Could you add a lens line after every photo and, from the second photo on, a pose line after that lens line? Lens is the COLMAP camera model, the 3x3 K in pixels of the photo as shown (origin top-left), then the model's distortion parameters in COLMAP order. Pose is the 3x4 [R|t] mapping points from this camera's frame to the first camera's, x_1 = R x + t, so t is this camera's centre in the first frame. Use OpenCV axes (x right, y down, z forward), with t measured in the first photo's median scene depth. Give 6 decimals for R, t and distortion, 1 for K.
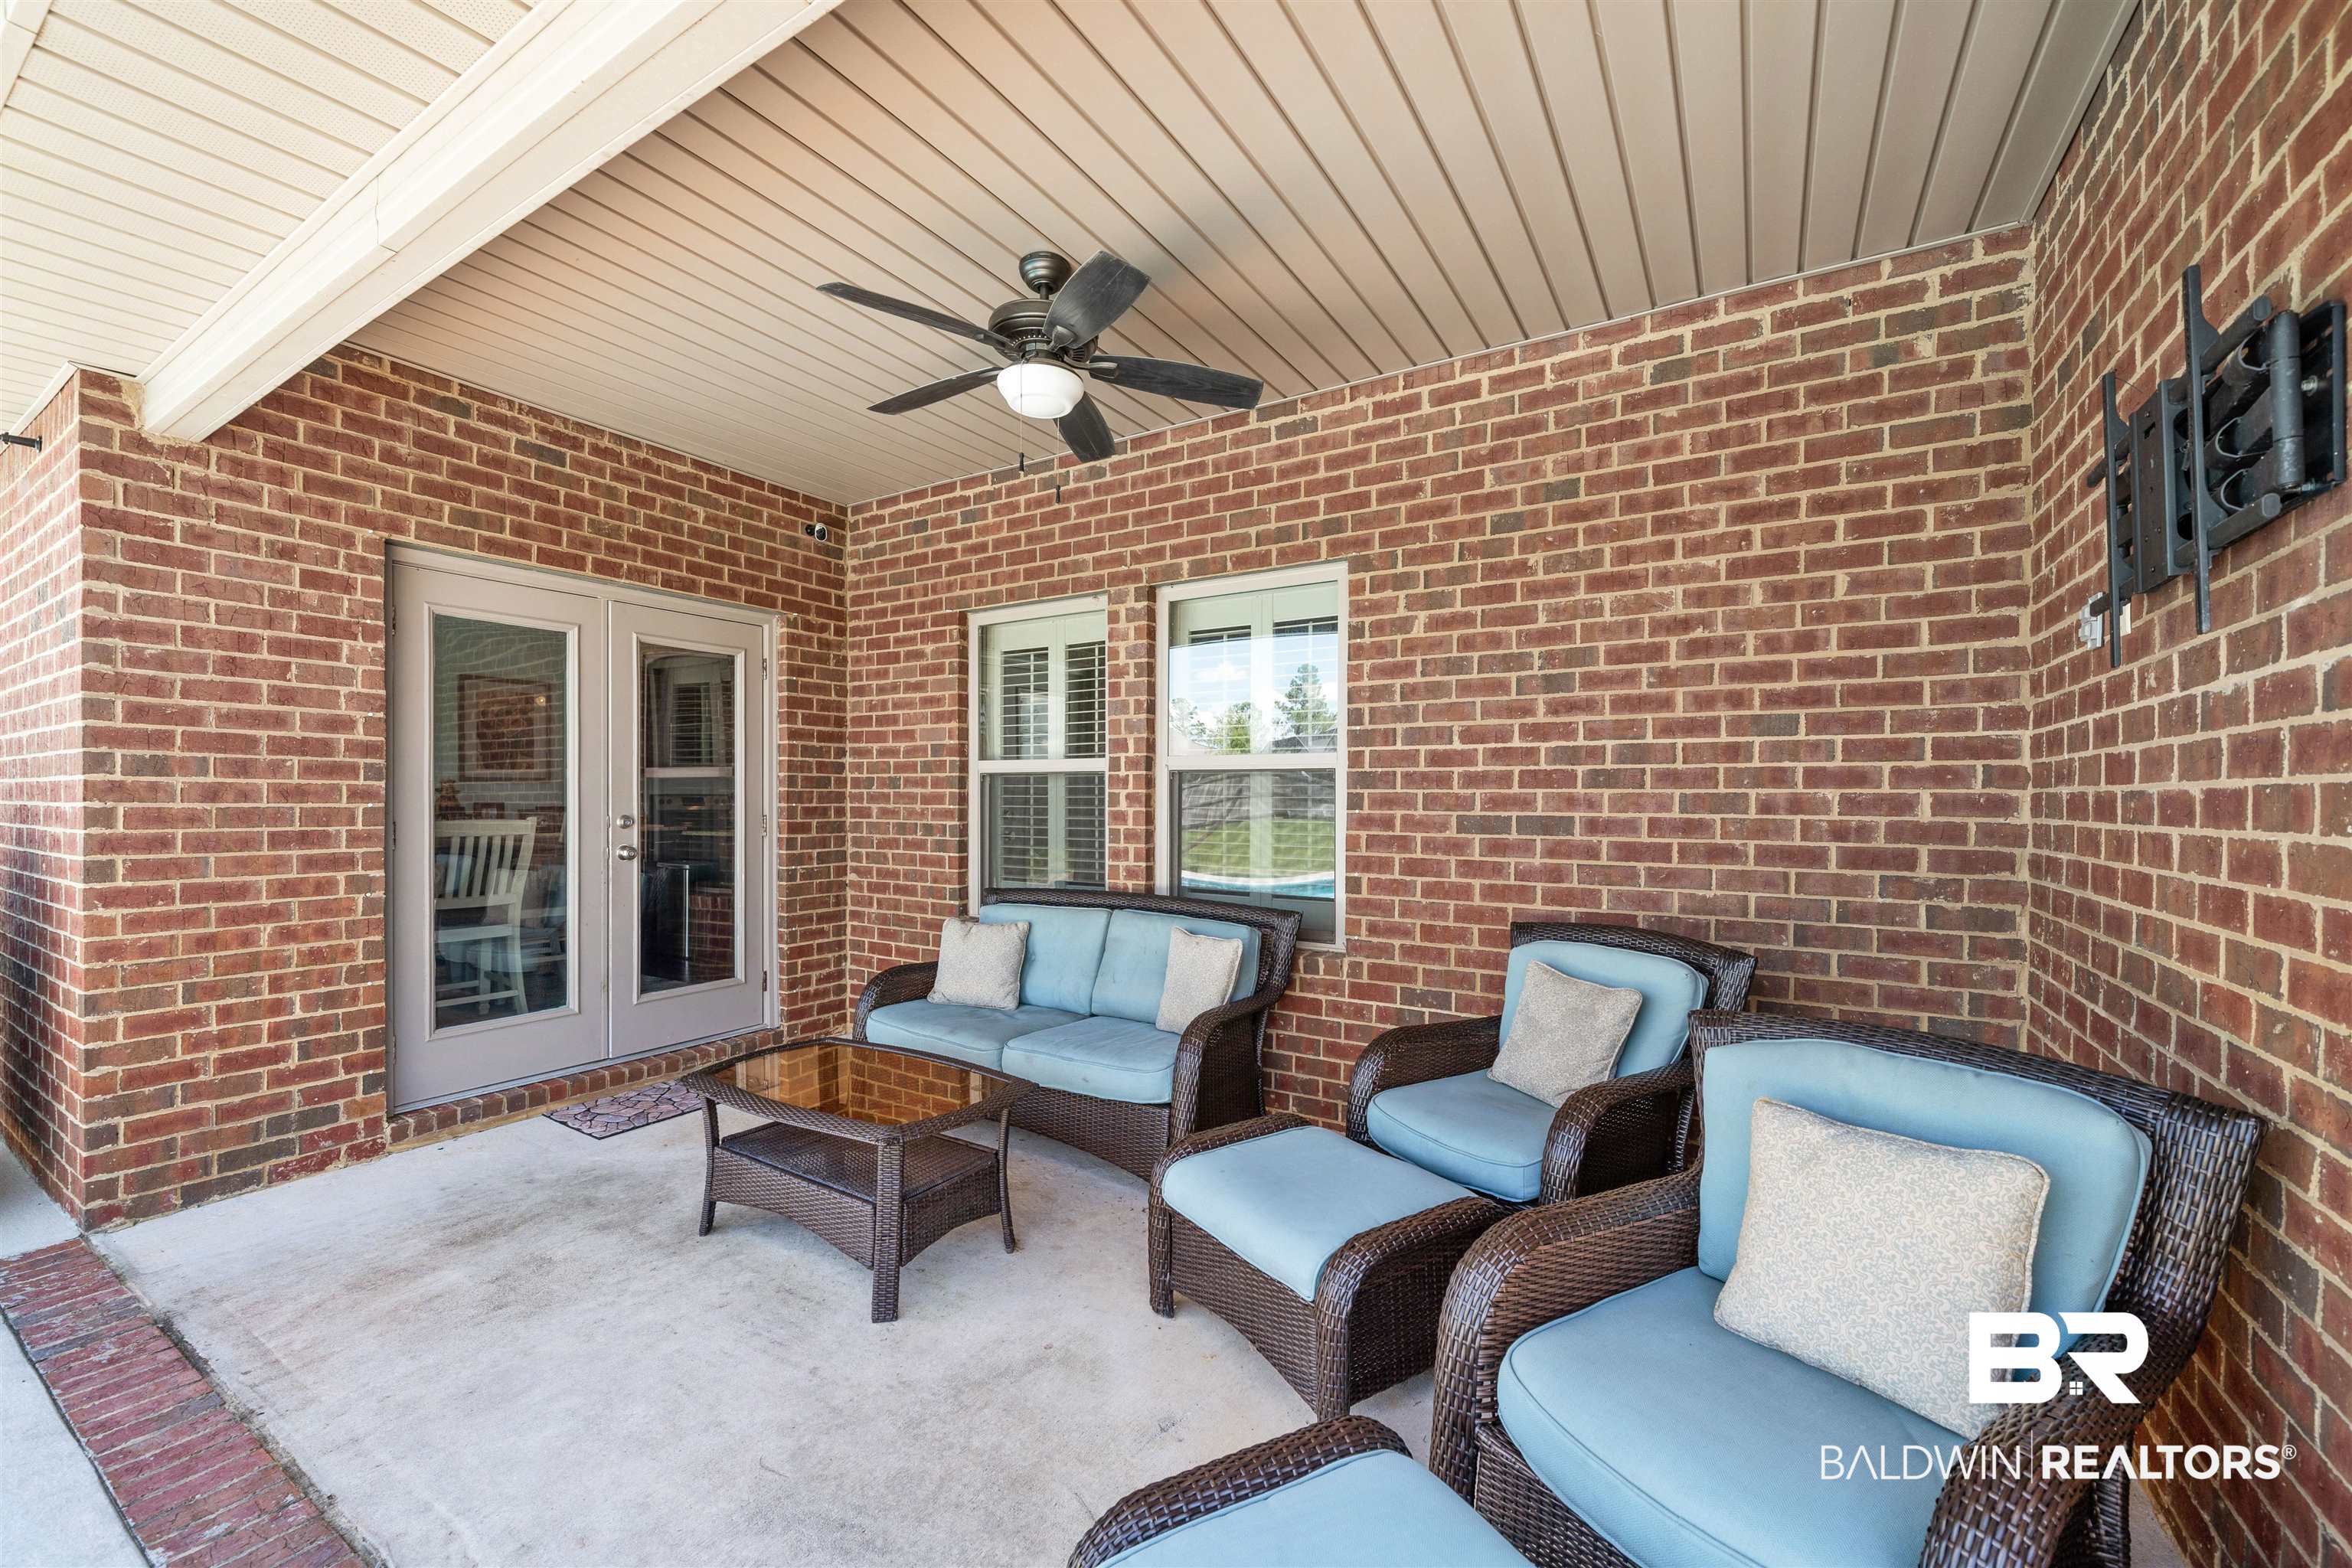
lens RADIAL K [[944.8, 0, 1178.8], [0, 944.8, 801.1], [0, 0, 1]] dist [0.000450, 0.000038]
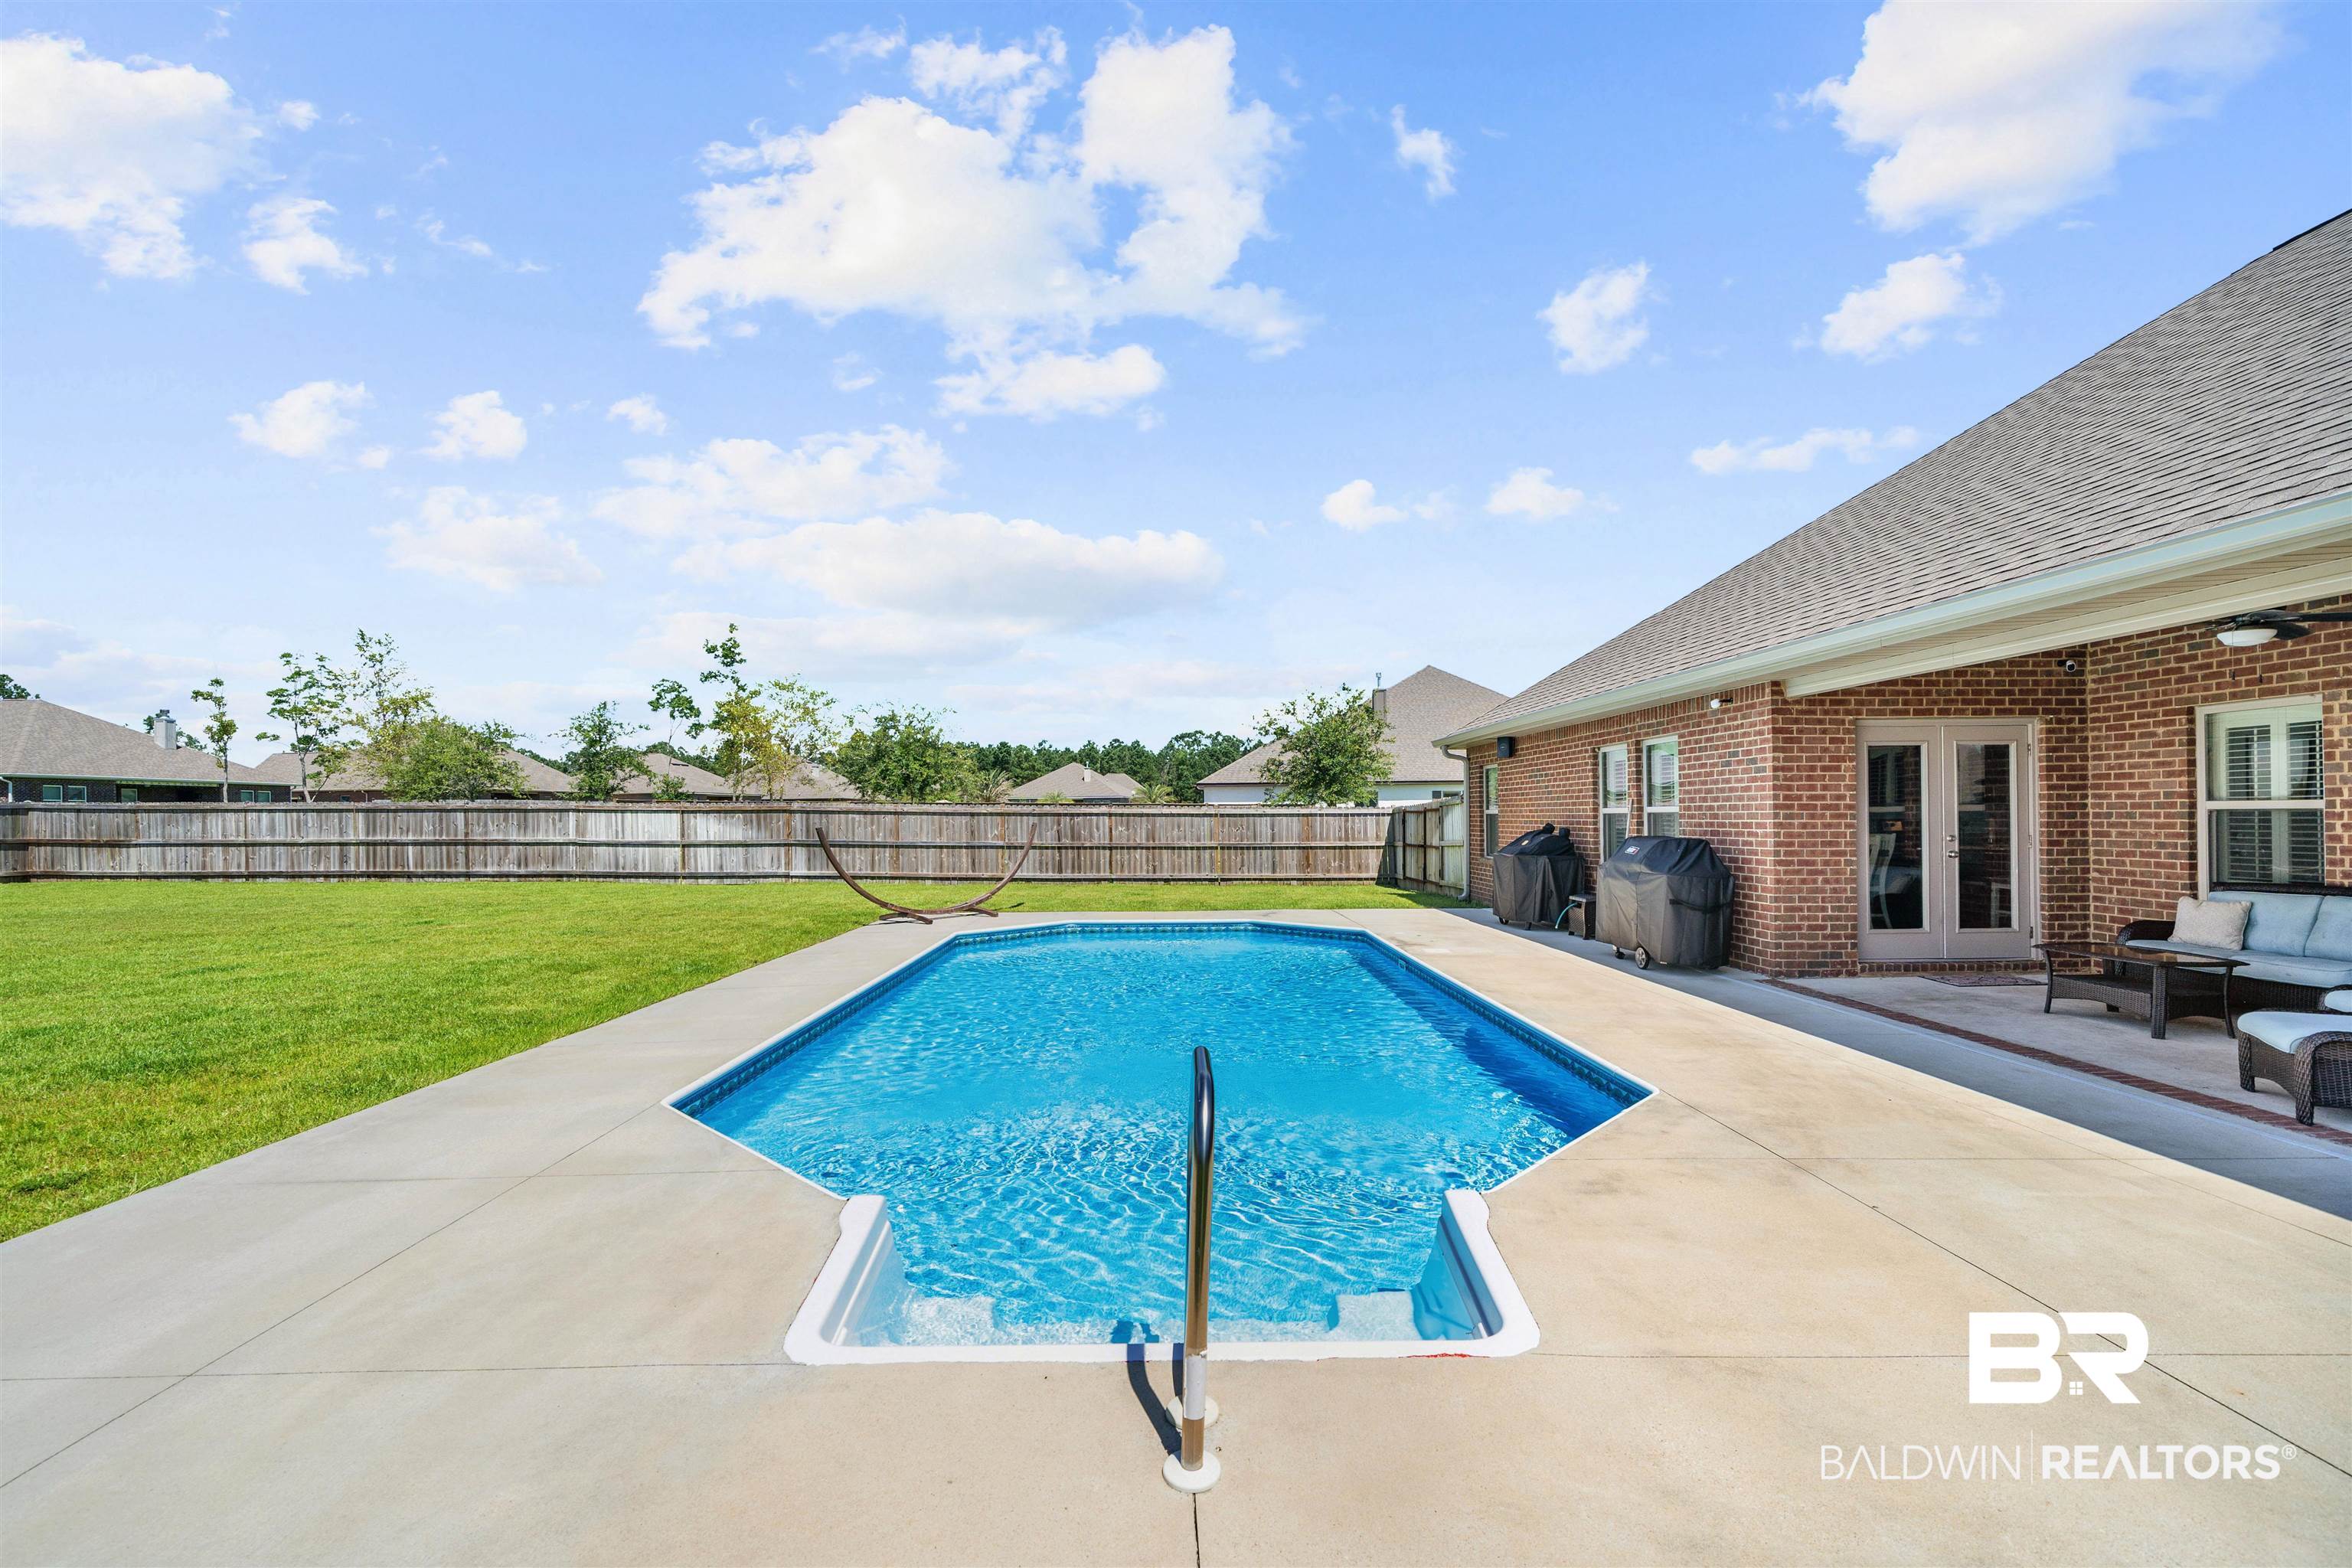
lens RADIAL K [[989.2, 0, 1174.1], [0, 989.2, 814.7], [0, 0, 1]] dist [-0.002407, 0.000208]
pose [[0.529754, -0.009913, -0.848093, 0.267209], [0.007066, 0.999949, -0.007274, -0.021118], [0.848122, -0.002139, 0.529797, -1.309295]]
